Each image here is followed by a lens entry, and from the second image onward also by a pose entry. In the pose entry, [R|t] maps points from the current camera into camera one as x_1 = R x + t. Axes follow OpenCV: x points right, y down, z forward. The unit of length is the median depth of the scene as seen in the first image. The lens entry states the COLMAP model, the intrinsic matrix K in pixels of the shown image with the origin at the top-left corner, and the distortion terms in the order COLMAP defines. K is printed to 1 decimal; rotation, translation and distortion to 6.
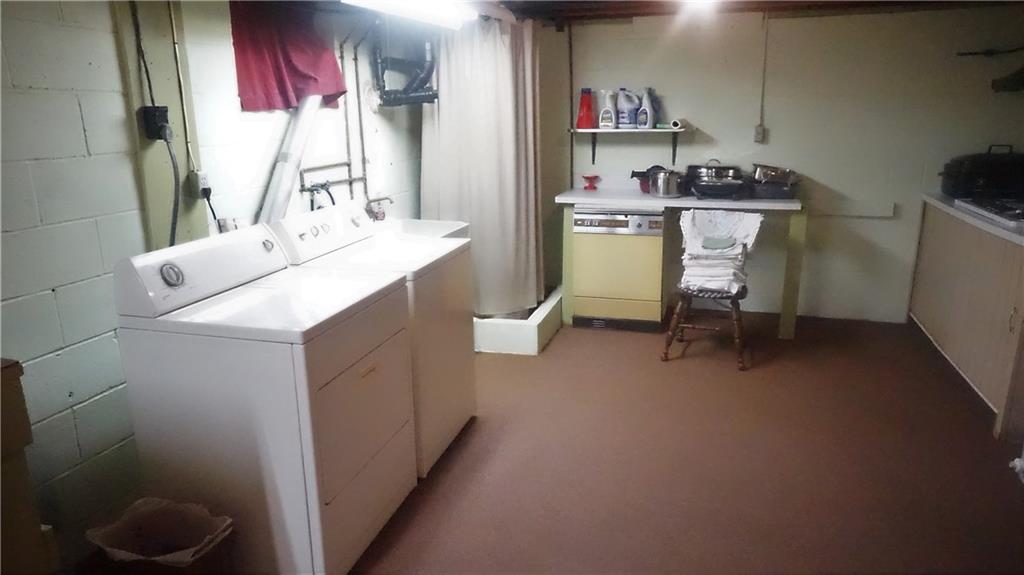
lens RADIAL K [[688.4, 0, 512.1], [0, 688.4, 288.1], [0, 0, 1]] dist [-0.025700, 0.010913]
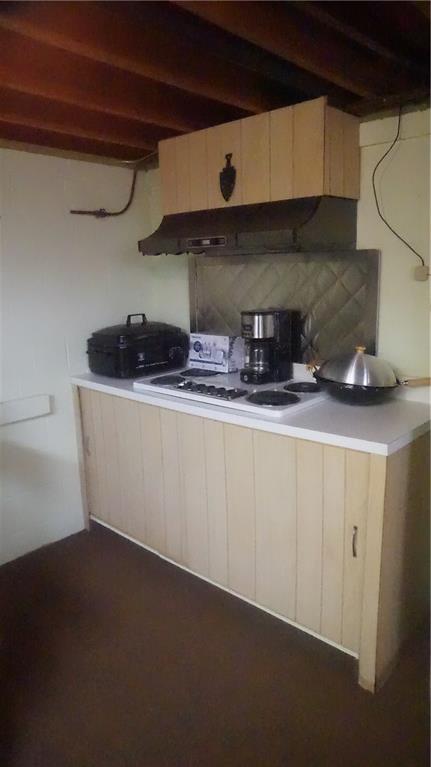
lens RADIAL K [[515.7, 0, 215.9], [0, 515.7, 382.3], [0, 0, 1]] dist [-0.025700, 0.010913]
pose [[0.430277, -0.171669, 0.886223, 0.123075], [0.227177, 0.970745, 0.077744, -0.143941], [-0.873643, 0.167878, 0.456689, 0.574972]]
